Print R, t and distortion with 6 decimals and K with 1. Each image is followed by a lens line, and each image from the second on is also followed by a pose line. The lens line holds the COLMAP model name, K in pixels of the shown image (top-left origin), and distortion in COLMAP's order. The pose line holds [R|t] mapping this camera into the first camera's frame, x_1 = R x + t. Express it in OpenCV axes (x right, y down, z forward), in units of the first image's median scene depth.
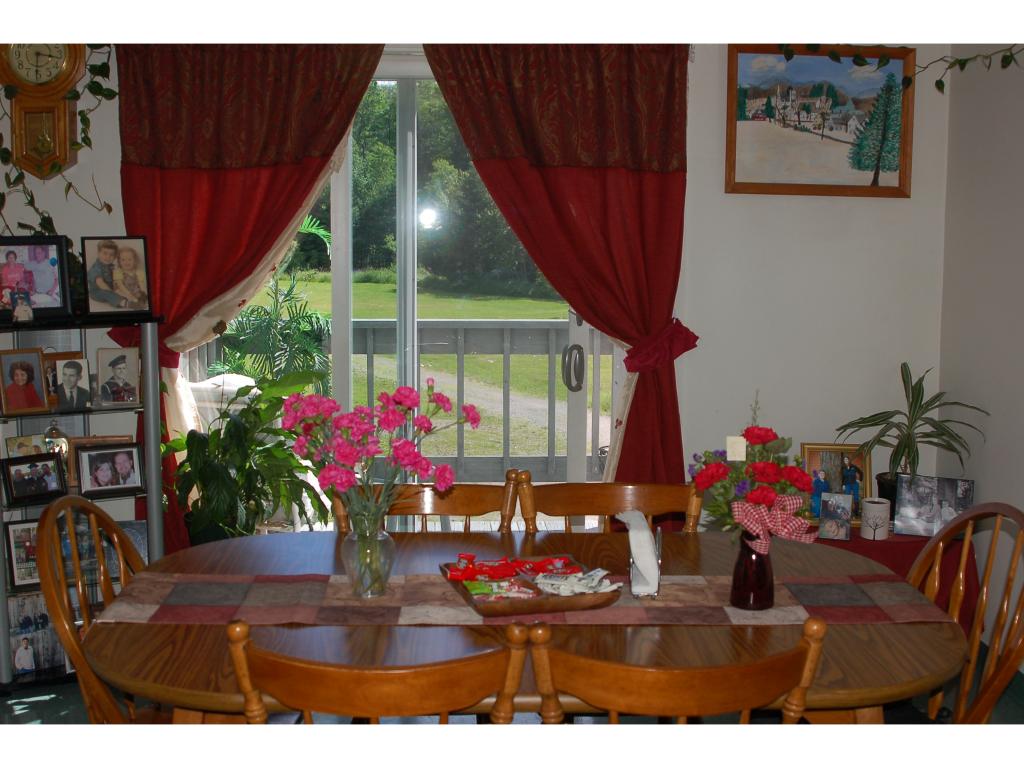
lens RADIAL K [[1308.4, 0, 512.2], [0, 1308.4, 386.4], [0, 0, 1]] dist [-0.148371, 0.064954]
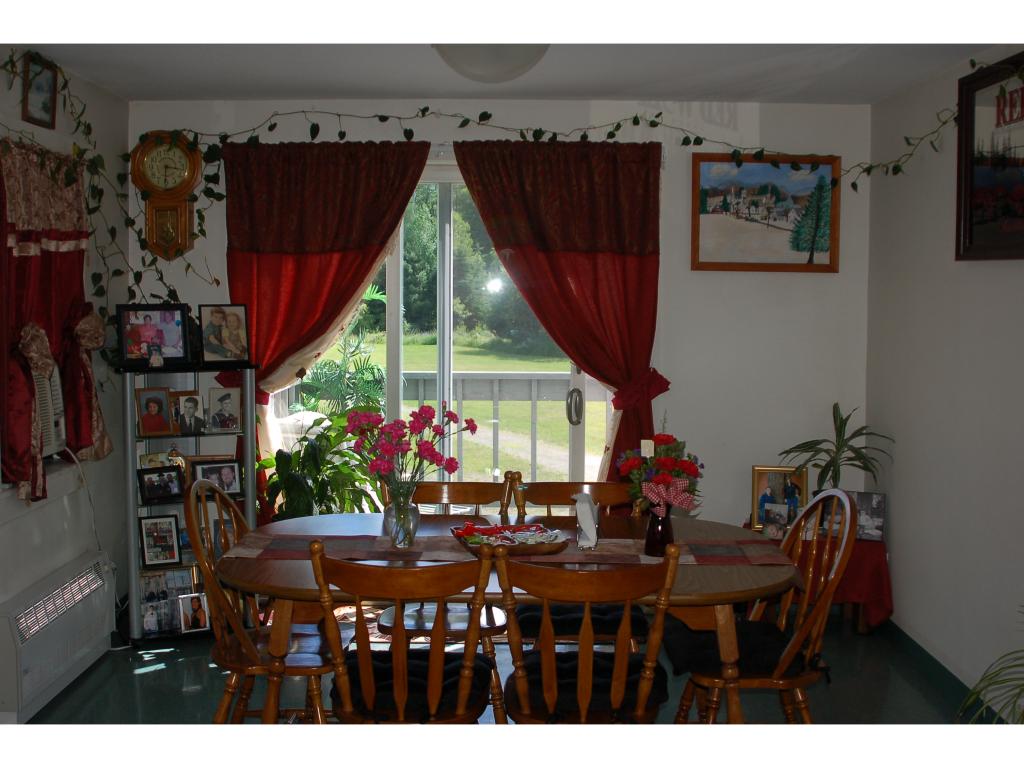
lens RADIAL K [[1308.4, 0, 512.2], [0, 1308.4, 386.4], [0, 0, 1]] dist [-0.148371, 0.064954]
pose [[0.998595, 0.001958, -0.052963, 0.058168], [-0.004509, 0.998832, -0.048100, 0.030029], [0.052807, 0.048272, 0.997437, -0.302899]]
